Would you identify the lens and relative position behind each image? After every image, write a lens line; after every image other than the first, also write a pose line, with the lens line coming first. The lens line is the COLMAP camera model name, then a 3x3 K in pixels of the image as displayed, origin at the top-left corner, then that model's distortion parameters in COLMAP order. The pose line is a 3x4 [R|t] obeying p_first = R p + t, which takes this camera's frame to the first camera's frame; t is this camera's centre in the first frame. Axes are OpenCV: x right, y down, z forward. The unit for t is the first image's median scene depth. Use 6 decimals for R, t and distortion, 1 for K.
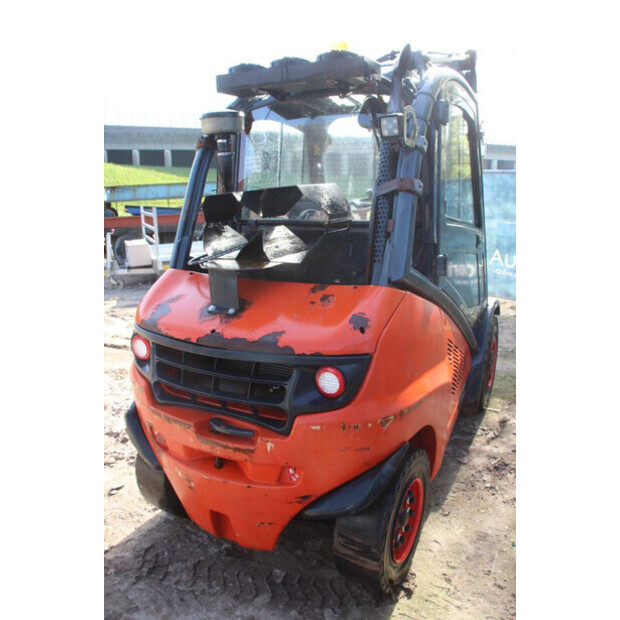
lens RADIAL K [[509.5, 0, 314.8], [0, 509.5, 308.7], [0, 0, 1]] dist [-0.156520, 0.131143]
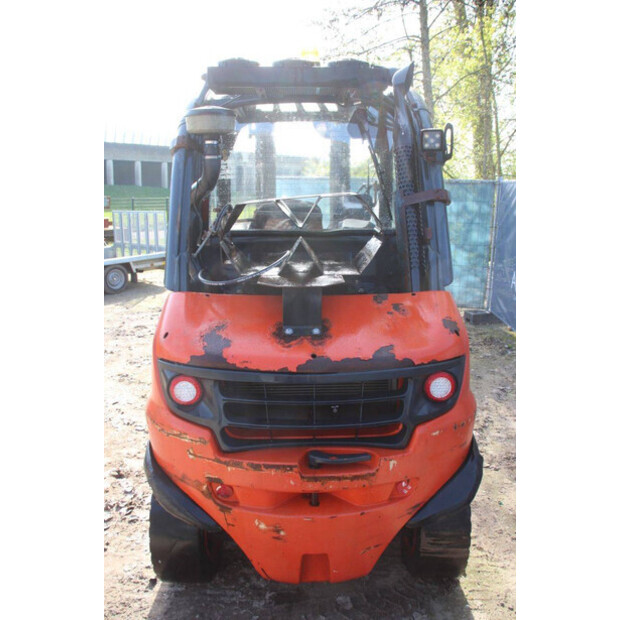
lens RADIAL K [[509.5, 0, 308.5], [0, 509.5, 307.8], [0, 0, 1]] dist [-0.156520, 0.131143]
pose [[0.874684, -0.097626, 0.474760, -0.605938], [0.105307, 0.994385, 0.010463, -0.048396], [-0.473116, 0.040844, 0.880053, 0.200557]]
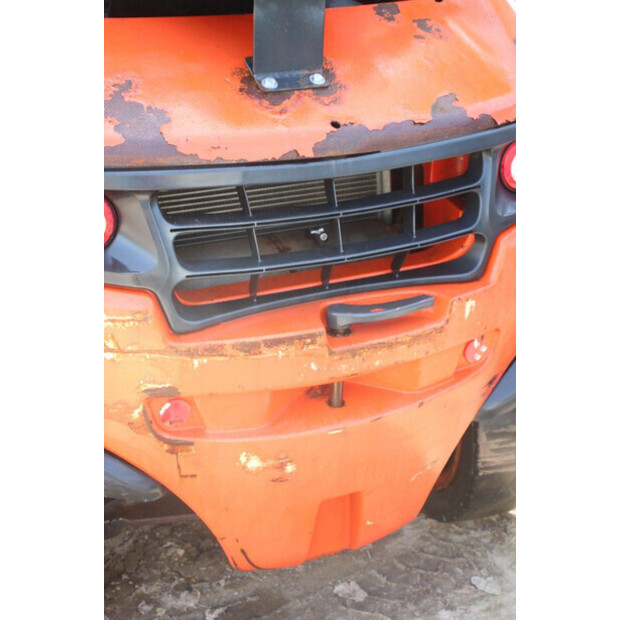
lens RADIAL K [[1114.1, 0, 310.8], [0, 1114.1, 307.1], [0, 0, 1]] dist [0.167100, 0.000000]
pose [[0.616506, -0.305485, 0.725672, -0.994937], [0.166618, 0.951409, 0.258960, -0.065571], [-0.769519, -0.038741, 0.637448, 0.328108]]
